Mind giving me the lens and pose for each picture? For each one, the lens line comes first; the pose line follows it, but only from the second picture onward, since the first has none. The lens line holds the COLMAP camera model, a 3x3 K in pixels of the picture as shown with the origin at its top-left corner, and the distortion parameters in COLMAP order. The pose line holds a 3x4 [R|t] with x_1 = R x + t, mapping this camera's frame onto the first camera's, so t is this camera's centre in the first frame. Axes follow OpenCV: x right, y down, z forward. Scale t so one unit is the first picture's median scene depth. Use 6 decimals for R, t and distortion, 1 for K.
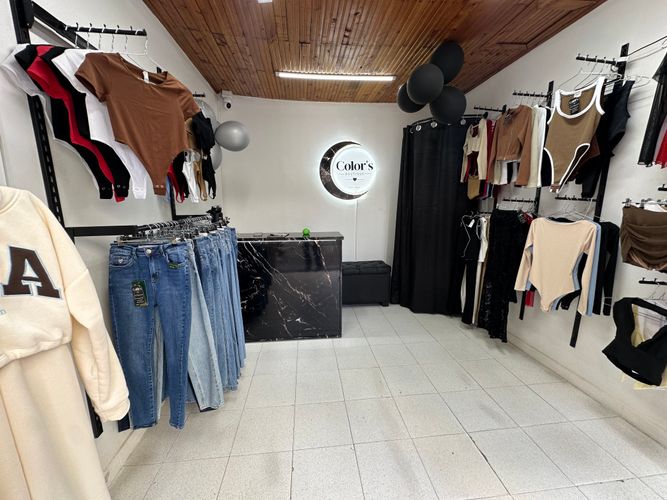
lens RADIAL K [[265.8, 0, 333.6], [0, 265.8, 249.0], [0, 0, 1]] dist [-0.004932, 0.001005]
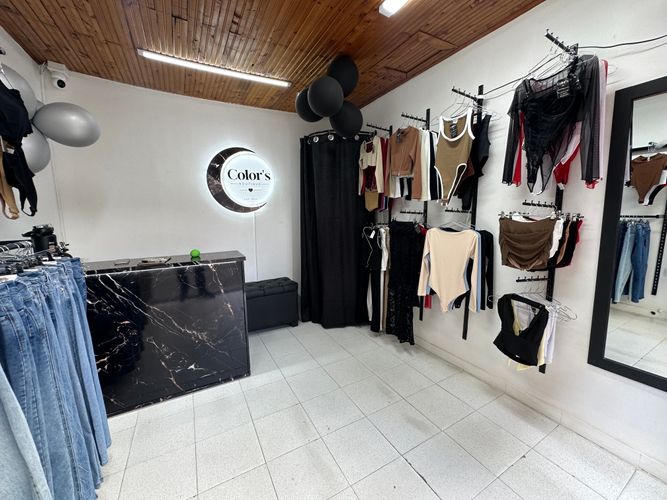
lens RADIAL K [[265.8, 0, 333.4], [0, 265.8, 249.2], [0, 0, 1]] dist [-0.004932, 0.001005]
pose [[0.921280, -0.063644, 0.383656, -0.028888], [0.078429, 0.996654, -0.023001, -0.030338], [-0.380908, 0.051280, 0.923190, 0.114682]]
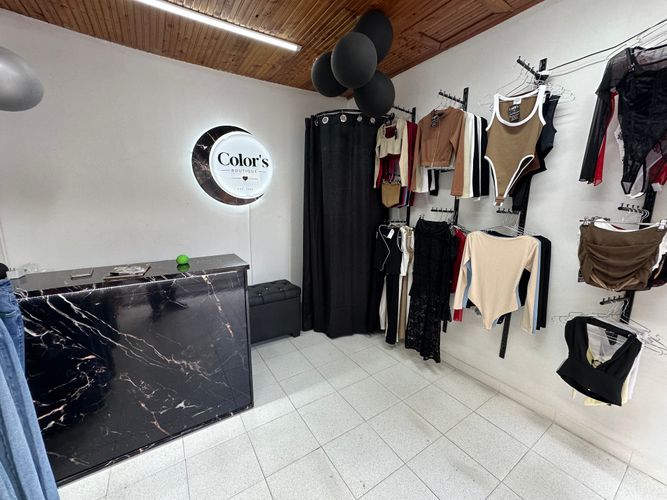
lens RADIAL K [[265.8, 0, 333.4], [0, 265.8, 249.6], [0, 0, 1]] dist [-0.004932, 0.001005]
pose [[0.890838, -0.072211, 0.448546, -0.074442], [0.068988, 0.997340, 0.023546, -0.090143], [-0.449053, 0.009969, 0.893449, 0.321294]]
